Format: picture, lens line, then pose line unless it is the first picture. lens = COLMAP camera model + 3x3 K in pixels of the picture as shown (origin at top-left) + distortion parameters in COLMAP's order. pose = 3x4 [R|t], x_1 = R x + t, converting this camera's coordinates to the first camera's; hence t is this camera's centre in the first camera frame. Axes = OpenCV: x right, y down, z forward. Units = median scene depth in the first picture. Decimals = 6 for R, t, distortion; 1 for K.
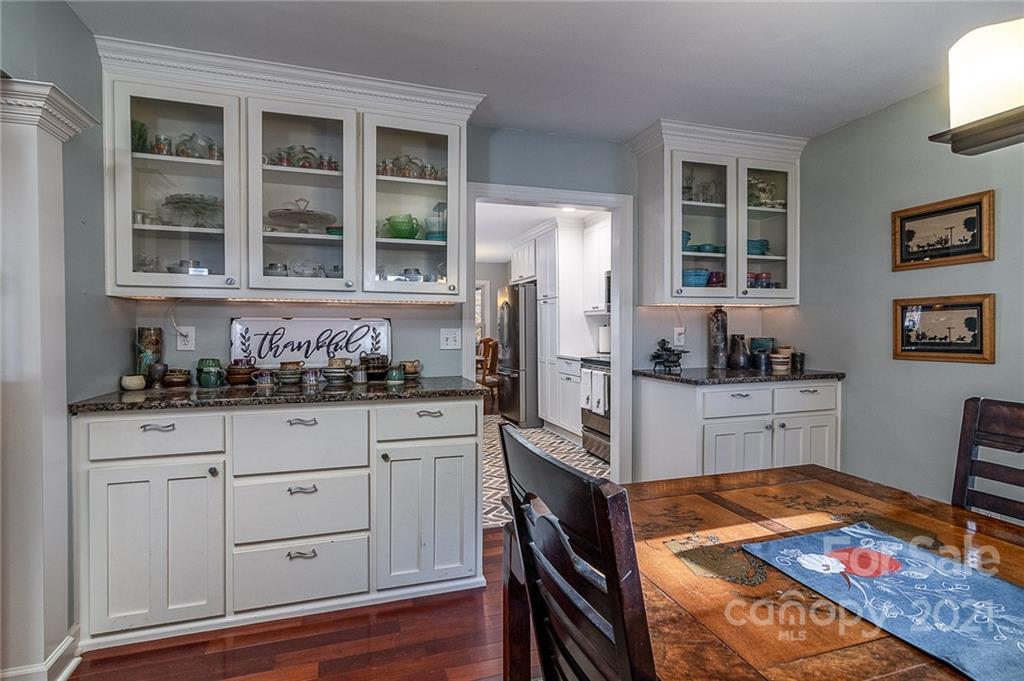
lens RADIAL K [[501.9, 0, 511.7], [0, 501.9, 336.6], [0, 0, 1]] dist [0.005166, -0.000300]
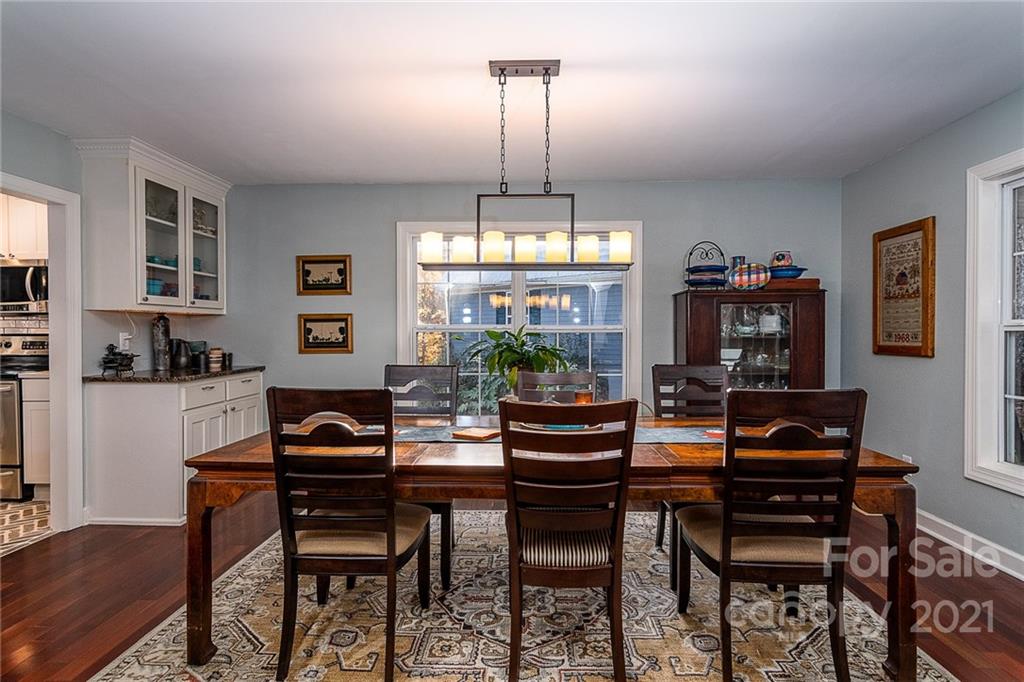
lens RADIAL K [[501.9, 0, 514.3], [0, 501.9, 338.5], [0, 0, 1]] dist [0.005166, -0.000300]
pose [[0.354071, -0.009139, 0.935174, -0.368743], [0.015926, 0.999866, 0.003741, 0.003525], [-0.935083, 0.013569, 0.354170, -0.115969]]
